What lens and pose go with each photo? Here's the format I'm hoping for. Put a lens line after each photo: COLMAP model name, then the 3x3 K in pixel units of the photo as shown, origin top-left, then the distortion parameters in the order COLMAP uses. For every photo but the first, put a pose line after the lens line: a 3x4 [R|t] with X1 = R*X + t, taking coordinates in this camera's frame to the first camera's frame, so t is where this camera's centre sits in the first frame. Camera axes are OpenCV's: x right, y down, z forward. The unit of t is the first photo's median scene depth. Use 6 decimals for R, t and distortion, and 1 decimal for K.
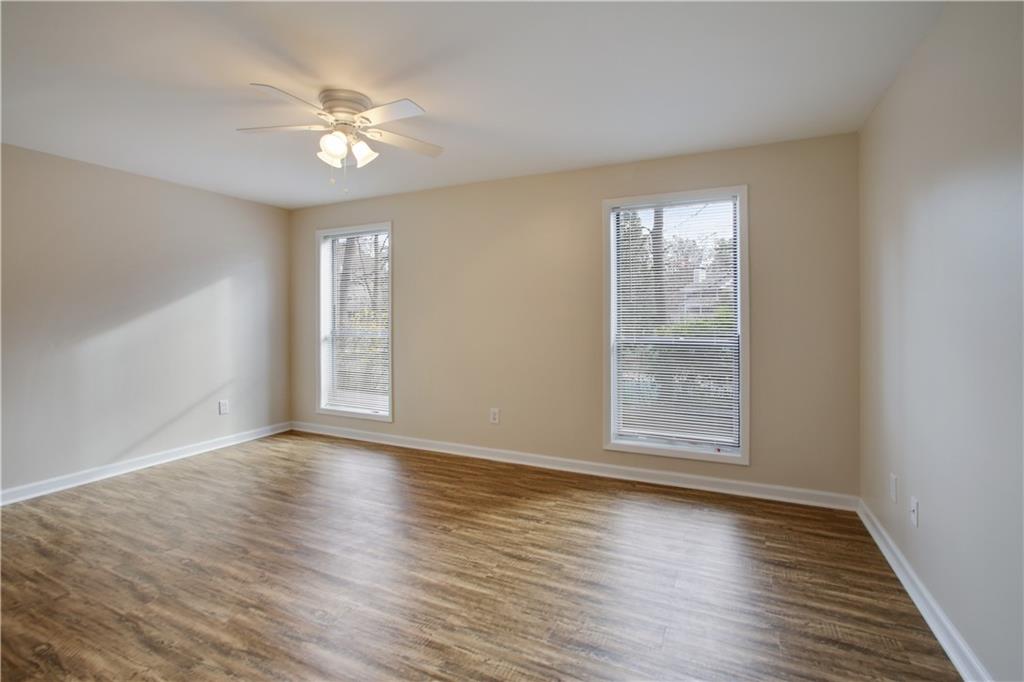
lens RADIAL K [[465.9, 0, 505.5], [0, 465.9, 309.3], [0, 0, 1]] dist [-0.027122, 0.011794]
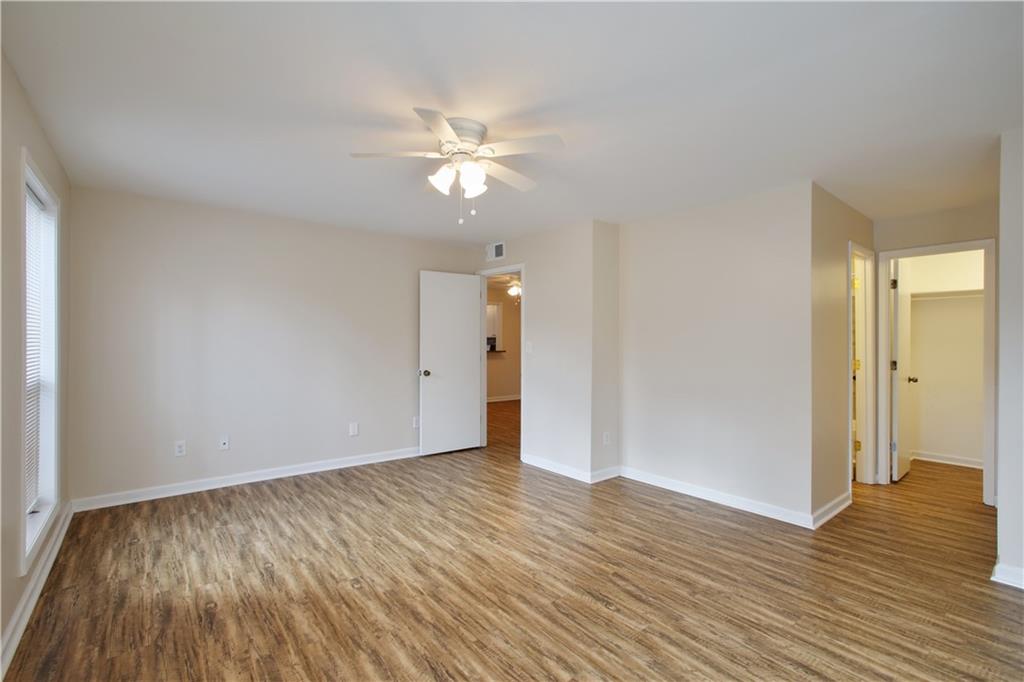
lens RADIAL K [[459.8, 0, 514.9], [0, 459.8, 341.5], [0, 0, 1]] dist [-0.035242, 0.018479]
pose [[-0.906883, -0.003089, 0.421371, -0.821018], [-0.008464, 0.999905, -0.010885, 0.009876], [-0.421297, -0.013437, -0.906823, 1.755374]]
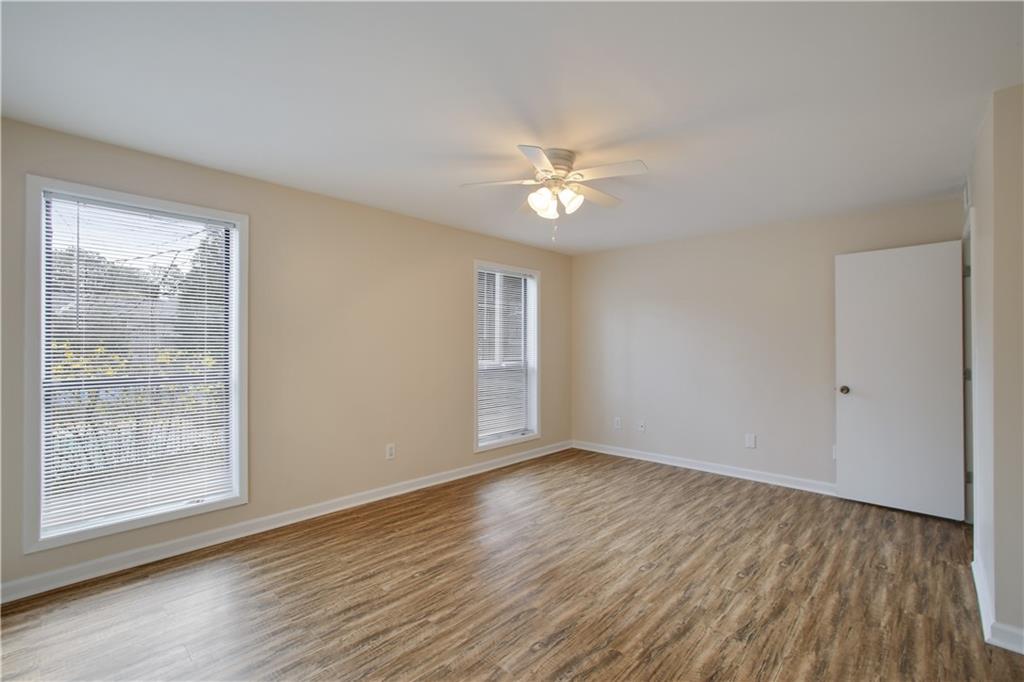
lens RADIAL K [[459.8, 0, 514.9], [0, 459.8, 341.5], [0, 0, 1]] dist [-0.035242, 0.018479]
pose [[0.297783, 0.010928, 0.954571, -1.359467], [-0.014273, 0.999874, -0.006995, -0.001552], [-0.954527, -0.011542, 0.297901, 0.722048]]
